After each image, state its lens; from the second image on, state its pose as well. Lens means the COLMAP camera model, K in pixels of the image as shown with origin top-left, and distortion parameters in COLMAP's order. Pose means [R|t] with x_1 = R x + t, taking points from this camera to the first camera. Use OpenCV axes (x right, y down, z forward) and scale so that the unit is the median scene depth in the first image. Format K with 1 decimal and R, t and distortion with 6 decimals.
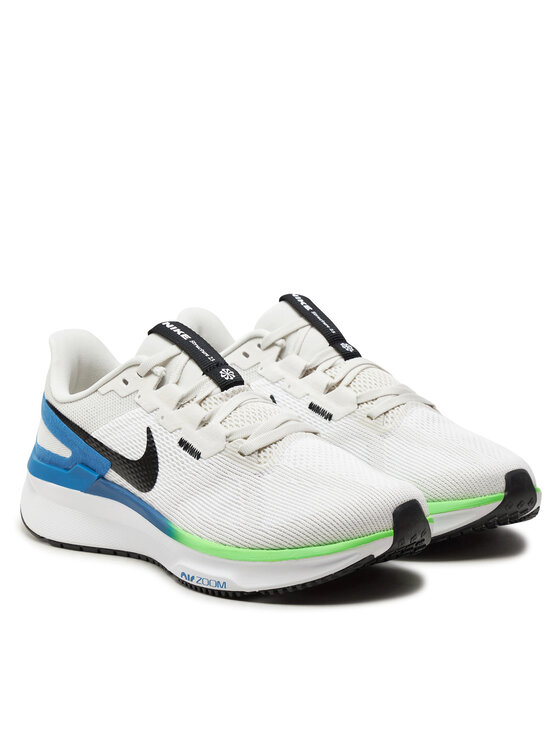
lens RADIAL K [[2158.0, 0, 280.0], [0, 2158.0, 373.0], [0, 0, 1]] dist [0.505998, -0.128759]
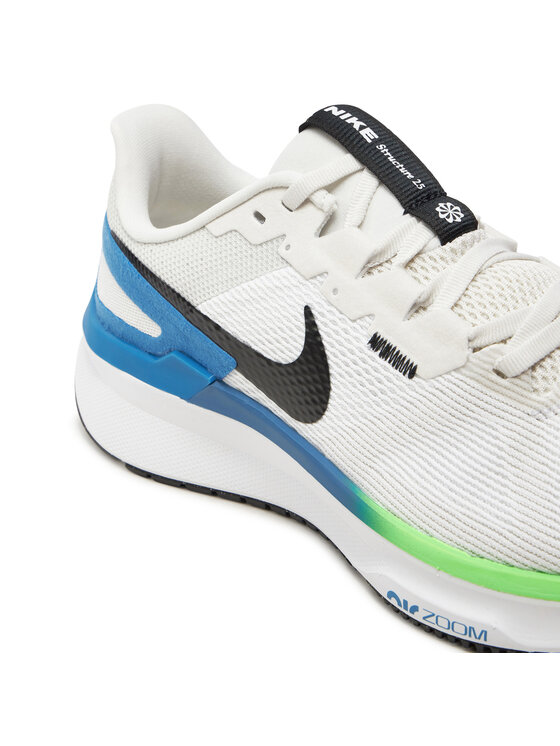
lens RADIAL K [[1453.5, 0, 280.0], [0, 1453.5, 373.0], [0, 0, 1]] dist [-0.030655, -0.026026]
pose [[0.998811, -0.022175, 0.043422, -0.084228], [0.011343, 0.971834, 0.235393, -0.045547], [-0.047419, -0.234621, 0.970930, 0.636755]]
